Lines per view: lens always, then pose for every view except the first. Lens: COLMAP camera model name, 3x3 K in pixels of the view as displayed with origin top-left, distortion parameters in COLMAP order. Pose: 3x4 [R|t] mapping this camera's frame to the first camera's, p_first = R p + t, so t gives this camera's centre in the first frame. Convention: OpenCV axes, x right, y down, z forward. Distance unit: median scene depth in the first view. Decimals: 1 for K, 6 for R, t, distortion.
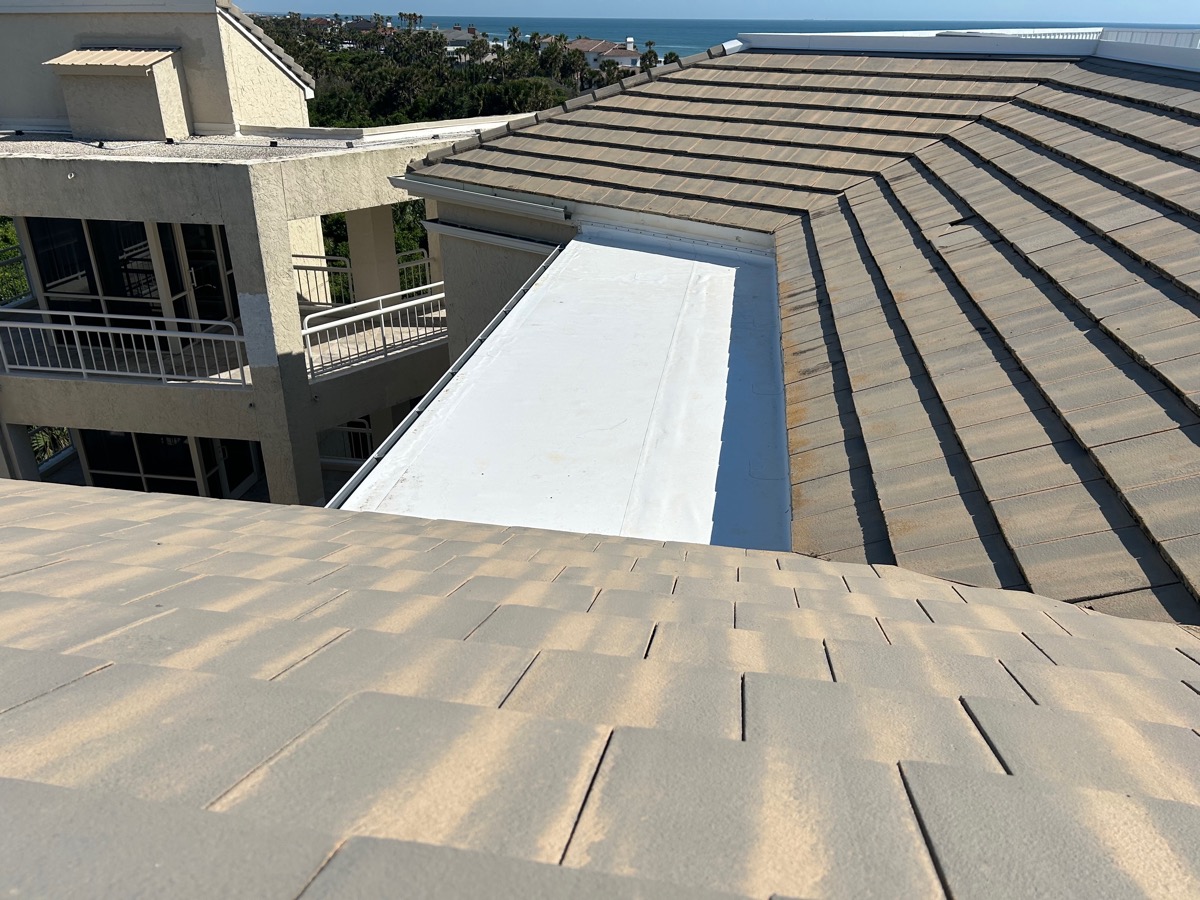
lens RADIAL K [[916.2, 0, 597.5], [0, 916.2, 448.2], [0, 0, 1]] dist [0.019512, -0.022510]
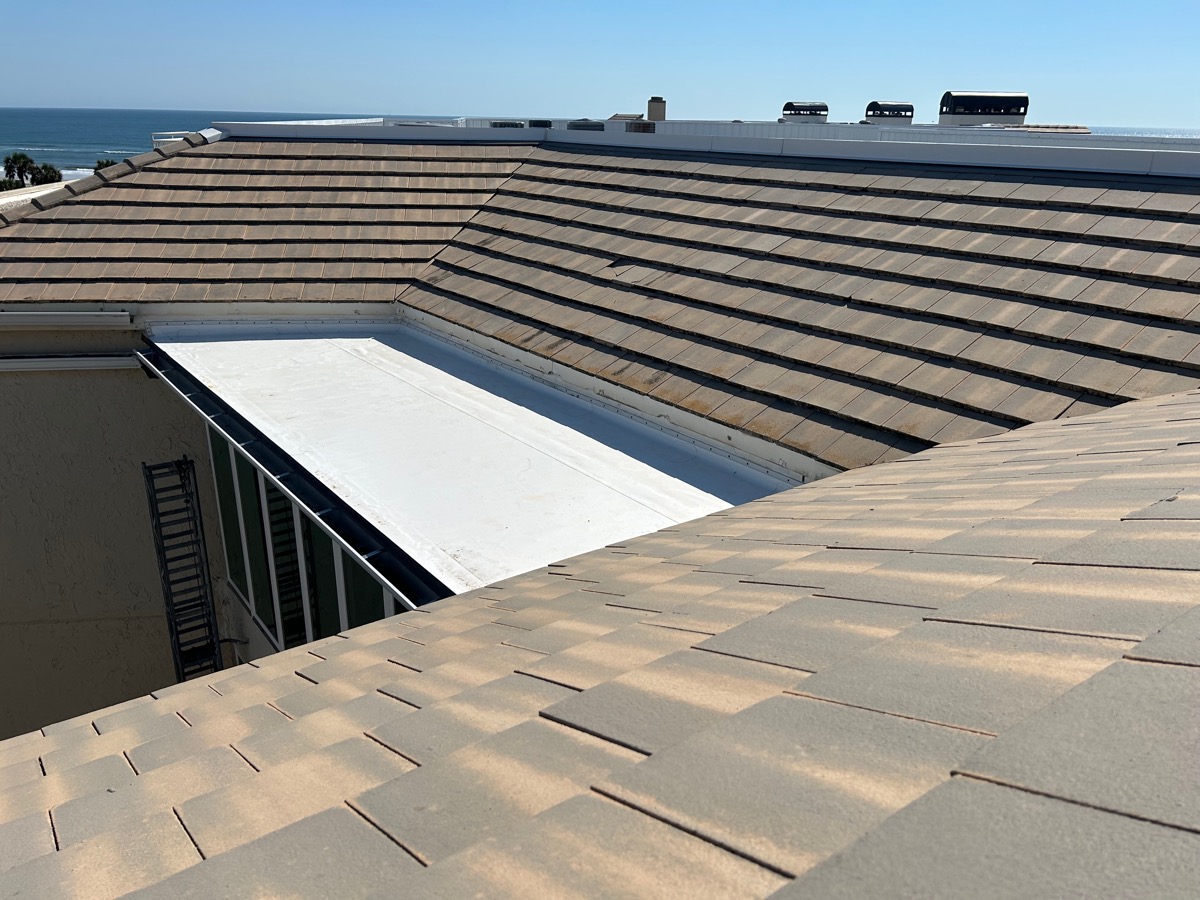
lens RADIAL K [[916.2, 0, 594.9], [0, 916.2, 453.6], [0, 0, 1]] dist [0.019512, -0.022510]
pose [[0.675937, -0.247326, 0.694218, -0.419838], [0.300431, 0.952651, 0.046877, -0.039525], [-0.672941, 0.176879, 0.718237, 0.086325]]
